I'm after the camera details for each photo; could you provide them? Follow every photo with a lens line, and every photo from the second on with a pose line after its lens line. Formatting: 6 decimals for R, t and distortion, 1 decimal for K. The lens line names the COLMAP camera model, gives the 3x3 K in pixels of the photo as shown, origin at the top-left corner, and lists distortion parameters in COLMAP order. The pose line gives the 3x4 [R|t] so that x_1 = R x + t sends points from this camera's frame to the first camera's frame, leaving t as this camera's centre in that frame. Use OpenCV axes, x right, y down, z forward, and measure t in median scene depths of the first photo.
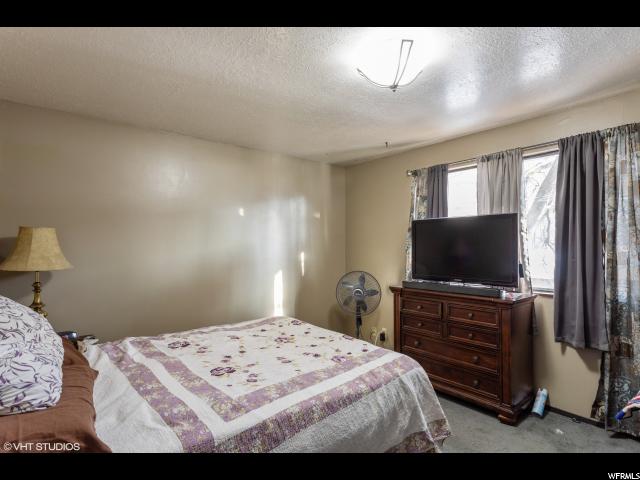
lens RADIAL K [[334.0, 0, 318.2], [0, 334.0, 243.4], [0, 0, 1]] dist [-0.002585, 0.000657]
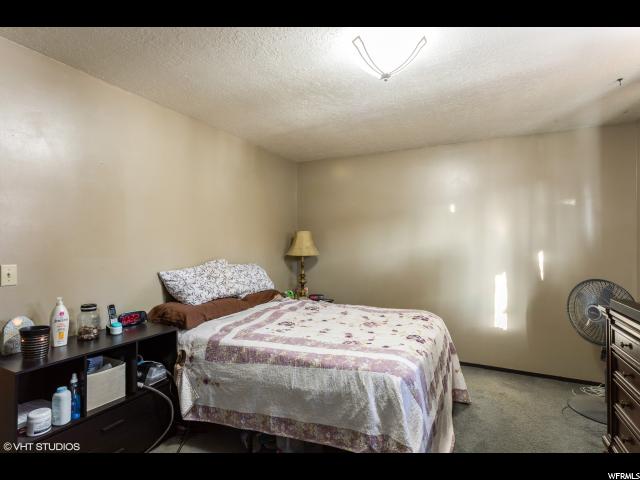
lens RADIAL K [[335.8, 0, 320.0], [0, 335.8, 238.3], [0, 0, 1]] dist [0.001390, 0.000611]
pose [[0.443192, -0.006134, -0.896406, 0.989236], [-0.000256, 0.999976, -0.006969, 0.005124], [0.896427, 0.003318, 0.443179, 0.396613]]
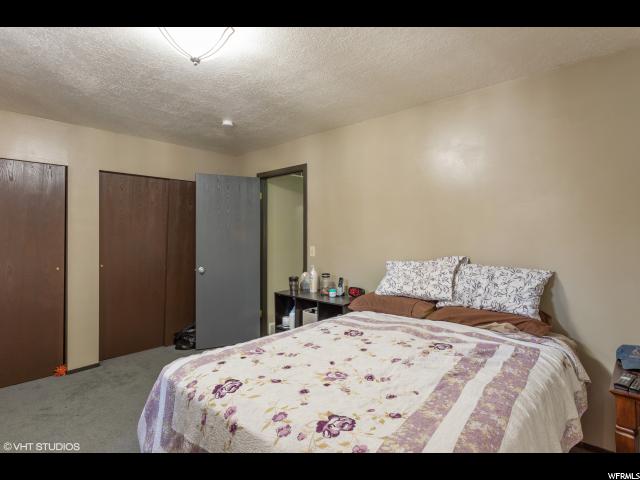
lens RADIAL K [[334.0, 0, 318.2], [0, 334.0, 243.4], [0, 0, 1]] dist [-0.002585, 0.000657]
pose [[-0.988168, 0.007462, -0.153194, 0.032164], [0.005415, 0.999891, 0.013771, 0.021037], [0.153280, 0.012779, -0.988100, 1.911743]]
